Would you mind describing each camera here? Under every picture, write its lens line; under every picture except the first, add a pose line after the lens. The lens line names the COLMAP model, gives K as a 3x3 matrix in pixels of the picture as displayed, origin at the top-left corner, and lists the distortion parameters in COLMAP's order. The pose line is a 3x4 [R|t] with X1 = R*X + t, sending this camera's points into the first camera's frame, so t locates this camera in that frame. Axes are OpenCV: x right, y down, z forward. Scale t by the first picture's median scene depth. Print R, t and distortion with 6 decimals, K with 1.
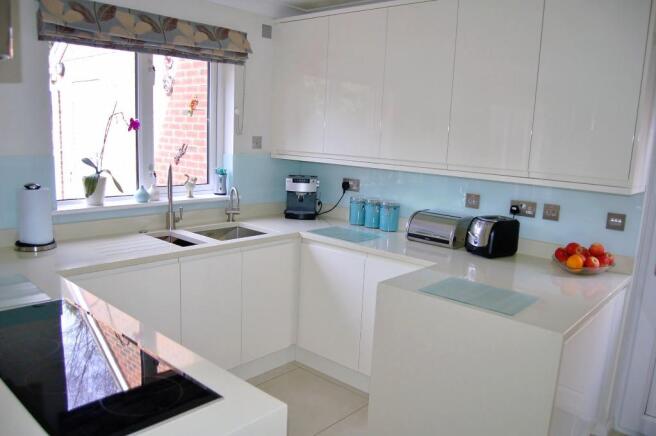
lens RADIAL K [[515.4, 0, 338.0], [0, 515.4, 230.3], [0, 0, 1]] dist [-0.094225, 0.038985]
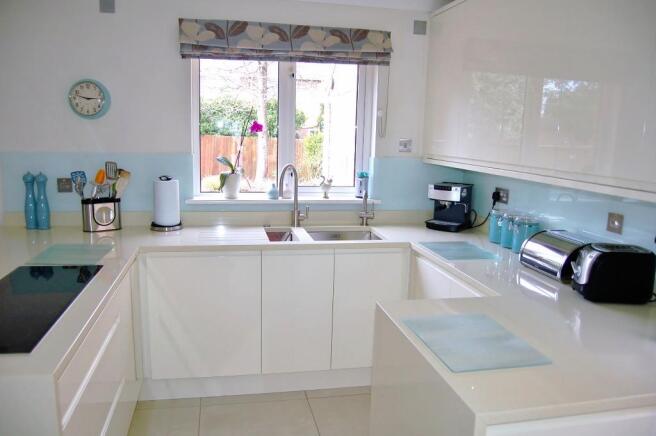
lens RADIAL K [[546.3, 0, 358.6], [0, 546.3, 232.0], [0, 0, 1]] dist [-0.064093, -0.015535]
pose [[0.804444, 0.090105, -0.587155, 0.418810], [-0.105621, 0.994375, 0.007889, -0.012799], [0.584564, 0.055669, 0.809436, 0.158587]]
